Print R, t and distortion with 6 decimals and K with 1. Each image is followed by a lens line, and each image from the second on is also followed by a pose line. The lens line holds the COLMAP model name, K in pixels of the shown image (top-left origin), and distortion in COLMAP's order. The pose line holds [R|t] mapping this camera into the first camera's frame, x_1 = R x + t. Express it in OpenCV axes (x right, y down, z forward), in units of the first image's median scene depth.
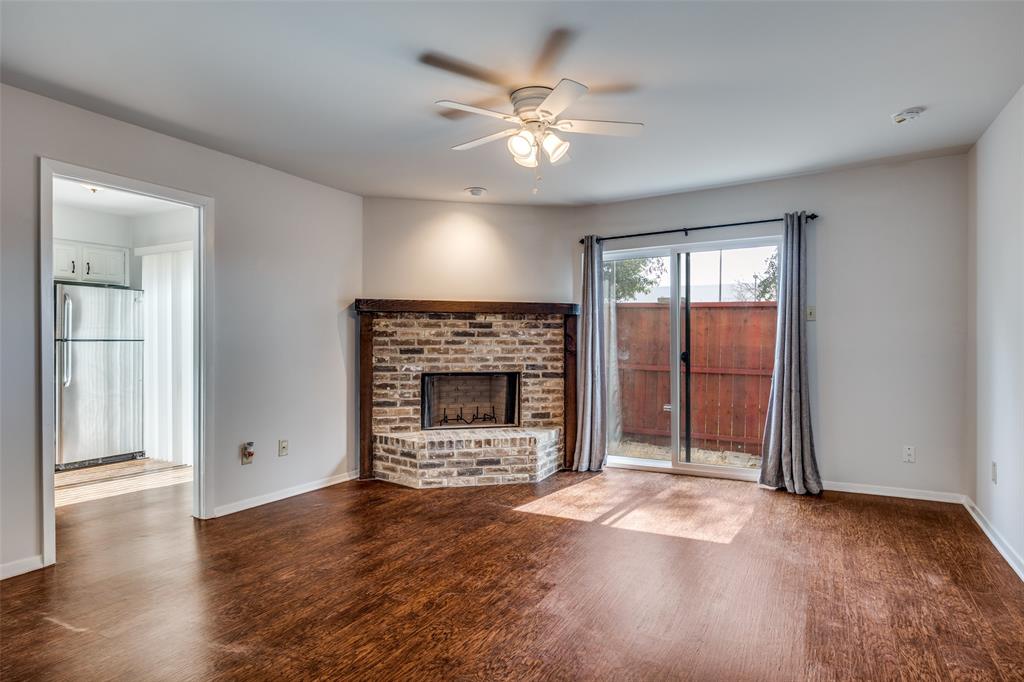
lens RADIAL K [[576.1, 0, 511.5], [0, 576.1, 342.3], [0, 0, 1]] dist [0.000479, 0.000266]
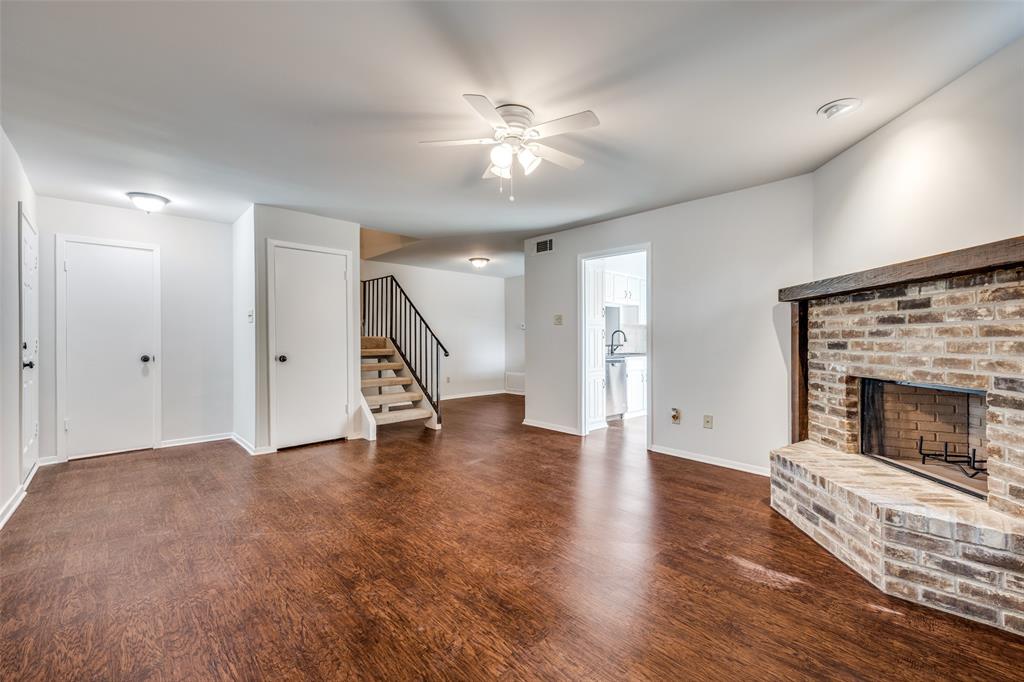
lens RADIAL K [[420.0, 0, 510.5], [0, 420.0, 340.3], [0, 0, 1]] dist [0.001109, 0.000258]
pose [[-0.313354, -0.002778, -0.949632, 0.496472], [-0.009207, 0.999958, 0.000112, 0.011922], [0.949592, 0.008778, -0.313366, 0.749918]]
